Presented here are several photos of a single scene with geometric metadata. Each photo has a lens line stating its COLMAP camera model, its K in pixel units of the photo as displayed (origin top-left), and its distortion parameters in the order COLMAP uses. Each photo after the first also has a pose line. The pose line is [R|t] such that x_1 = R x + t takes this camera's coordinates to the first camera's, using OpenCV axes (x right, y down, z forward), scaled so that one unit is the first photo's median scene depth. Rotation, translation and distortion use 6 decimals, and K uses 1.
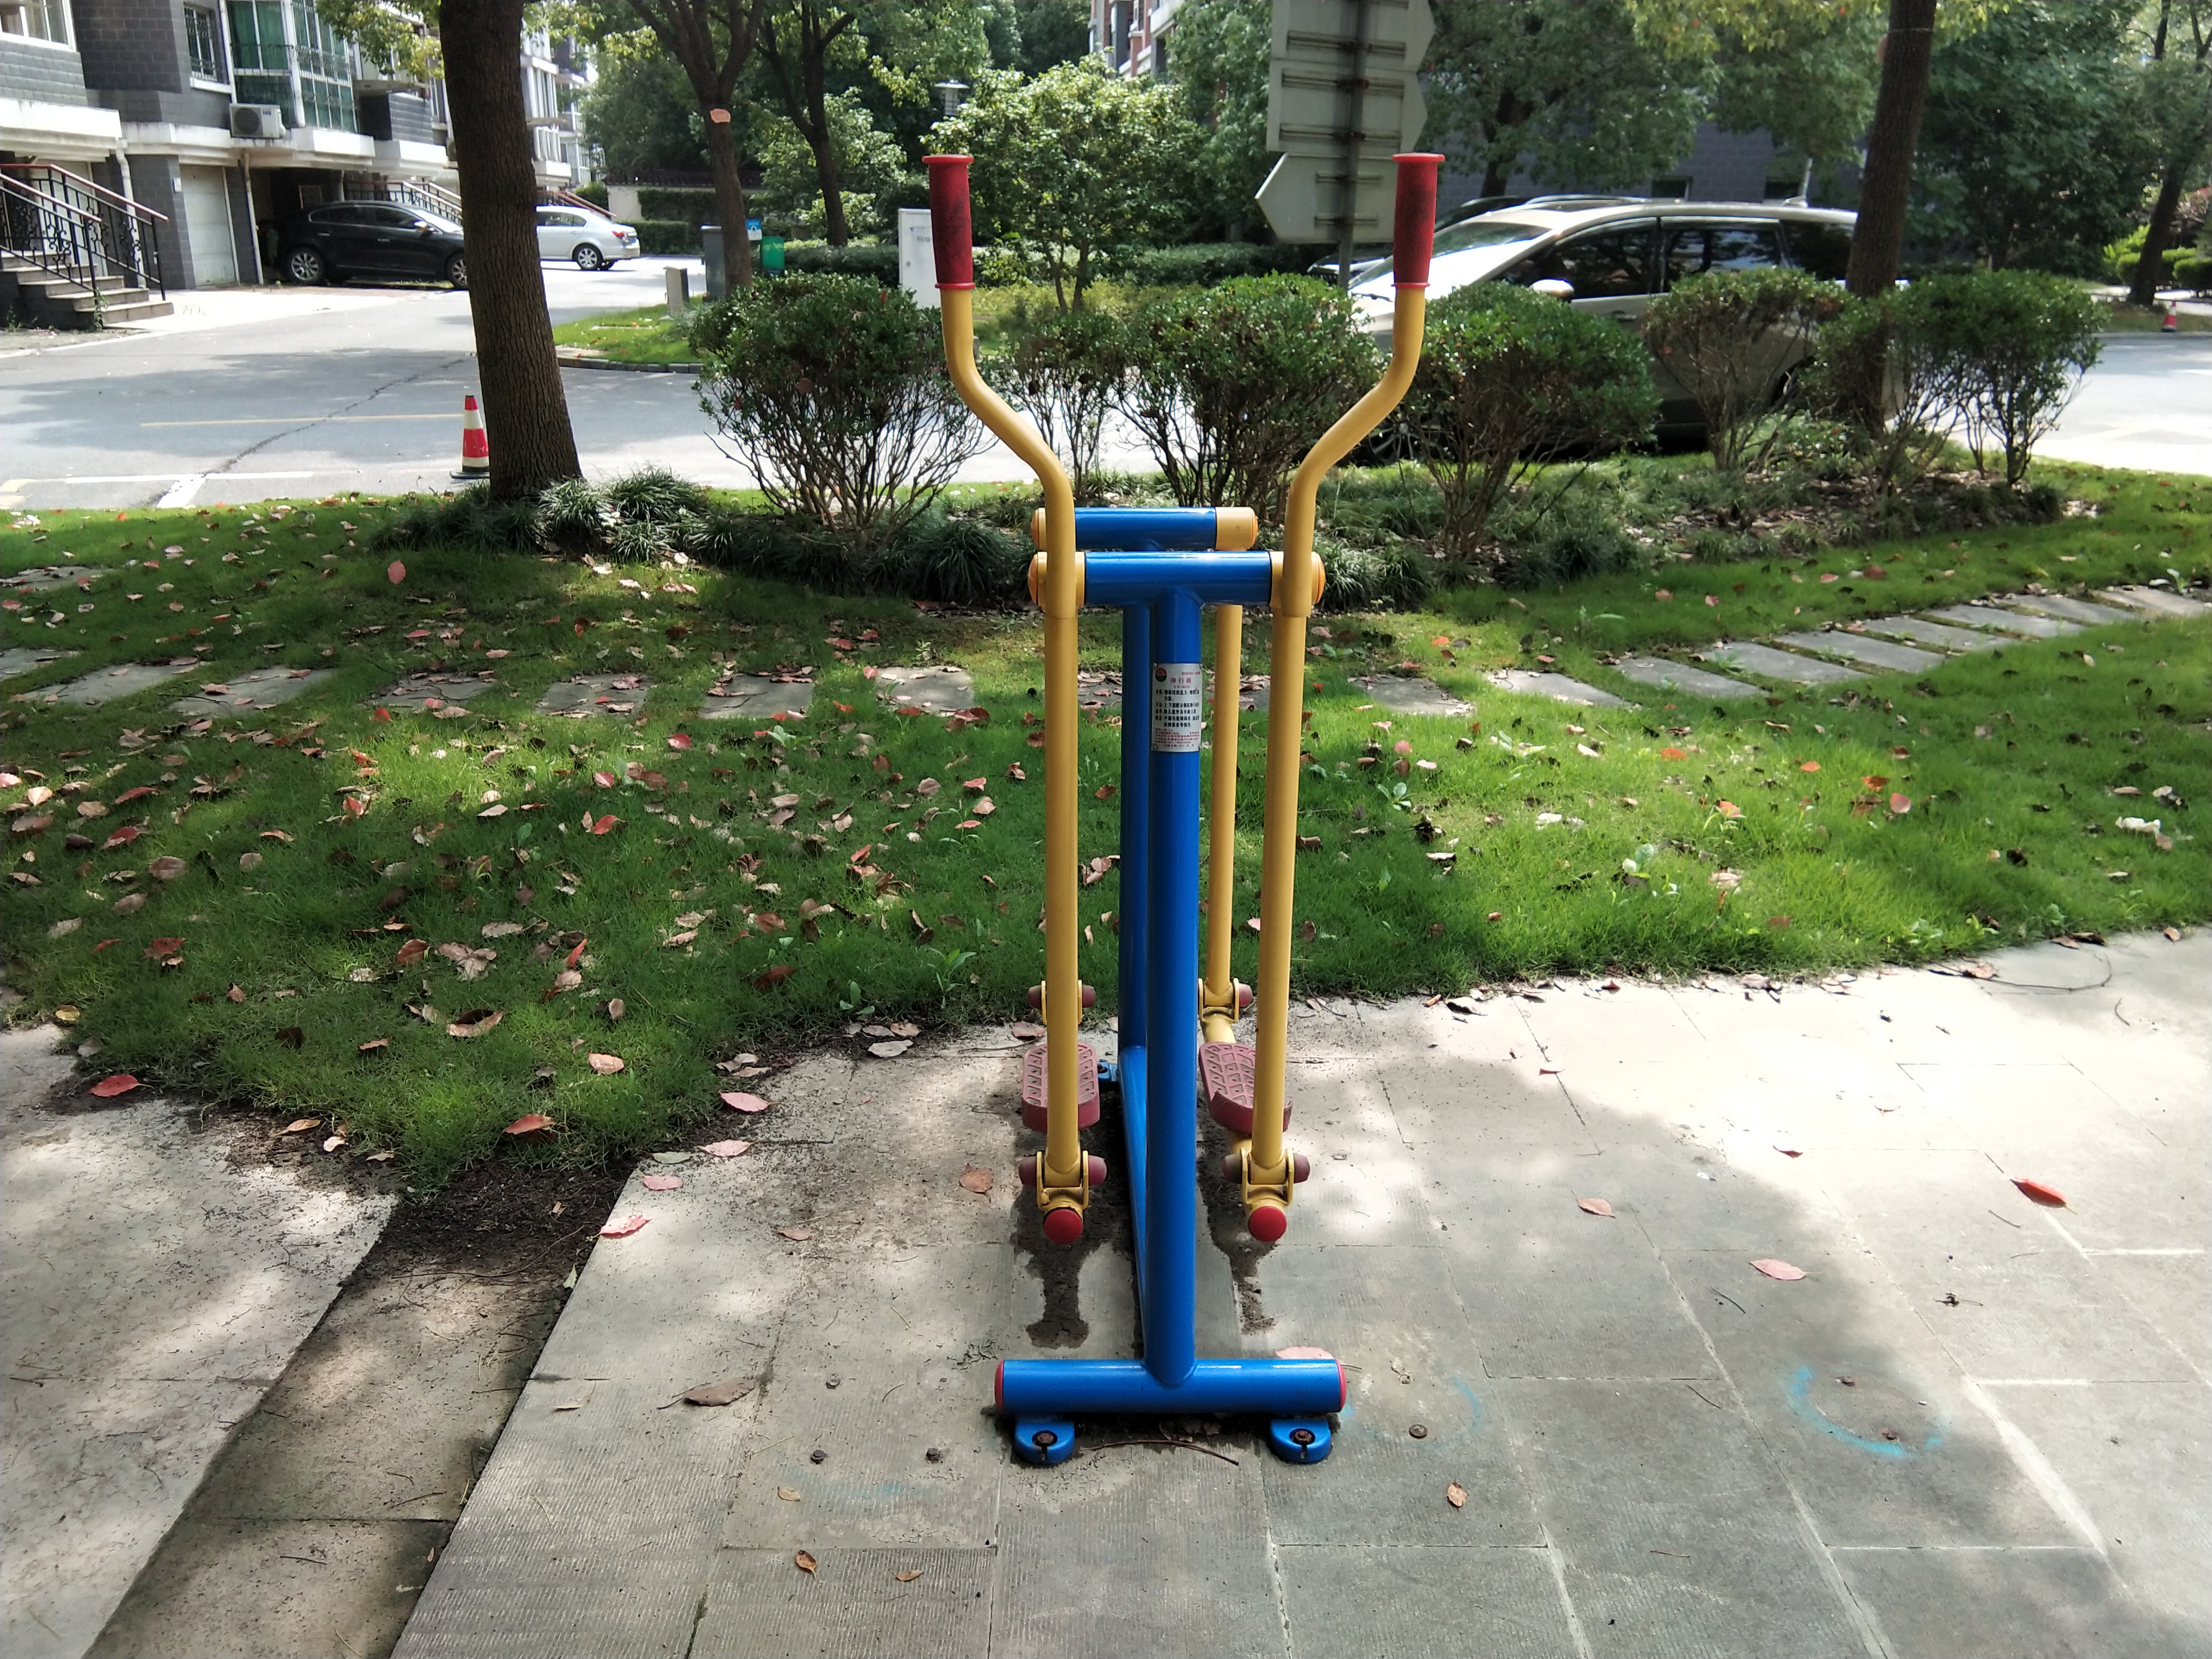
lens RADIAL K [[1712.7, 0, 1106.0], [0, 1712.7, 829.5], [0, 0, 1]] dist [0.097987, -0.151191]
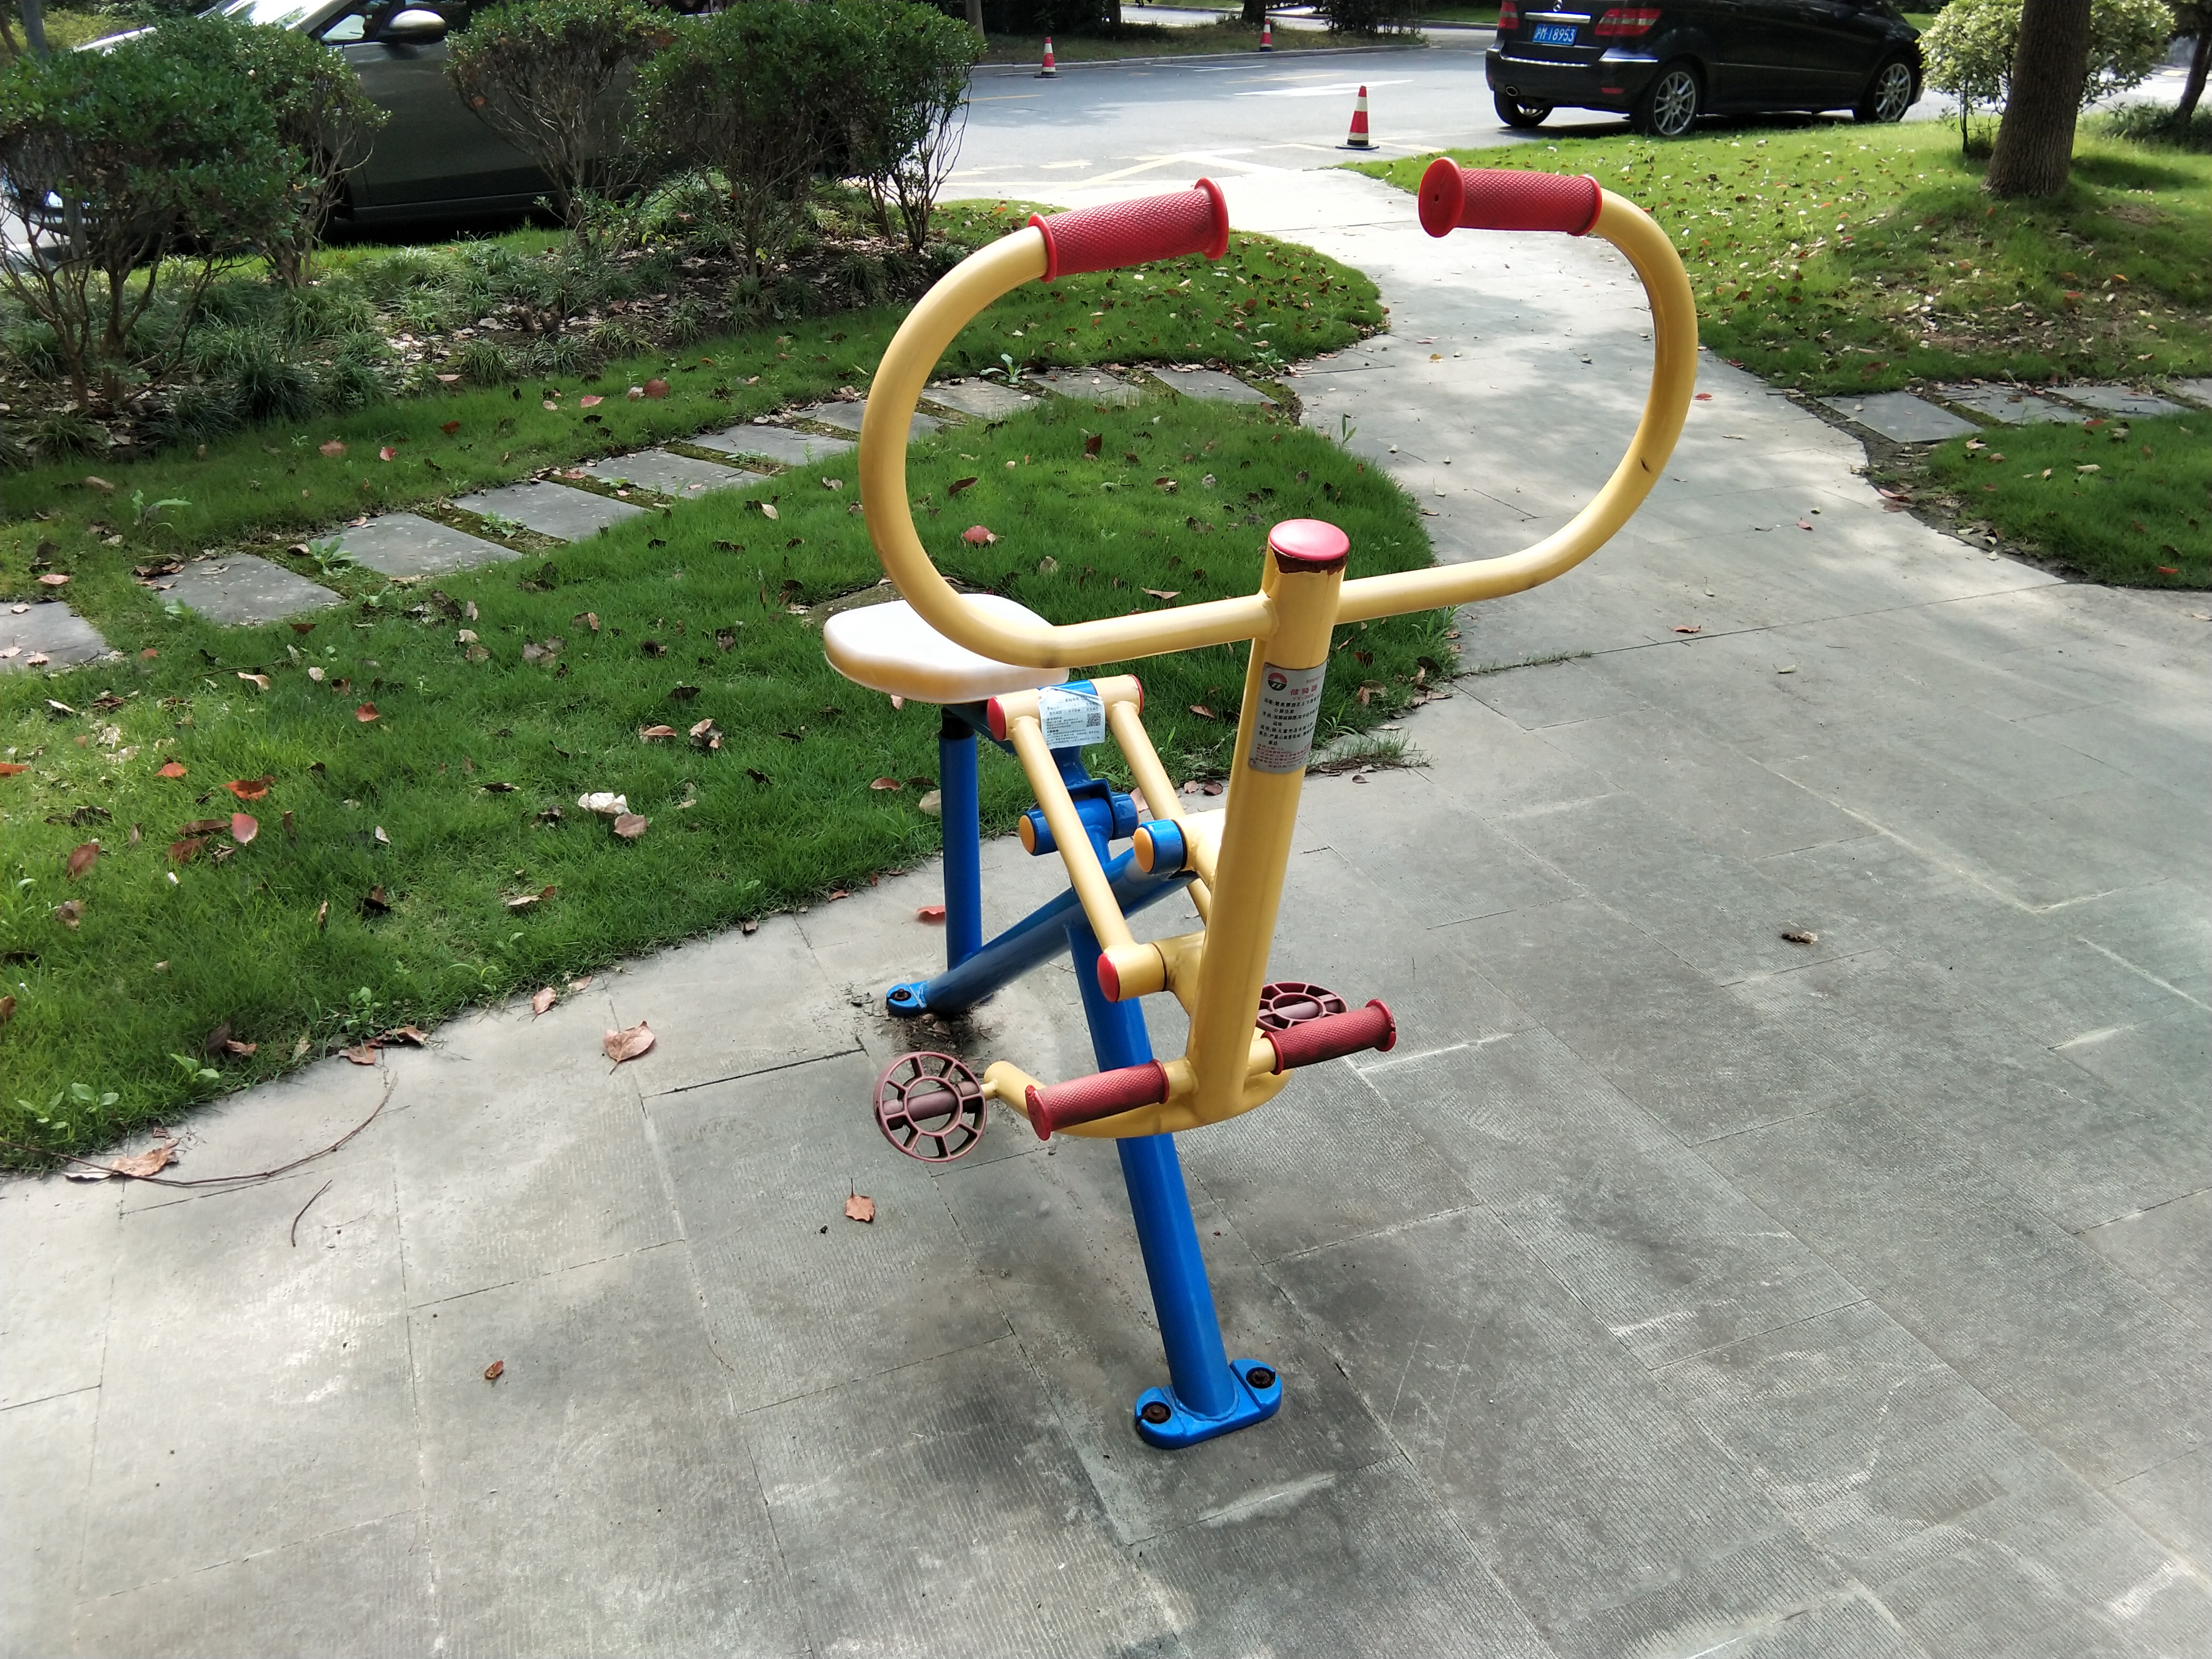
lens RADIAL K [[1712.7, 0, 1106.0], [0, 1712.7, 829.5], [0, 0, 1]] dist [0.097987, -0.151191]
pose [[0.917828, -0.178618, 0.354523, 0.303323], [0.128426, 0.978632, 0.160579, -0.046745], [-0.375630, -0.101854, 0.921156, 0.144241]]
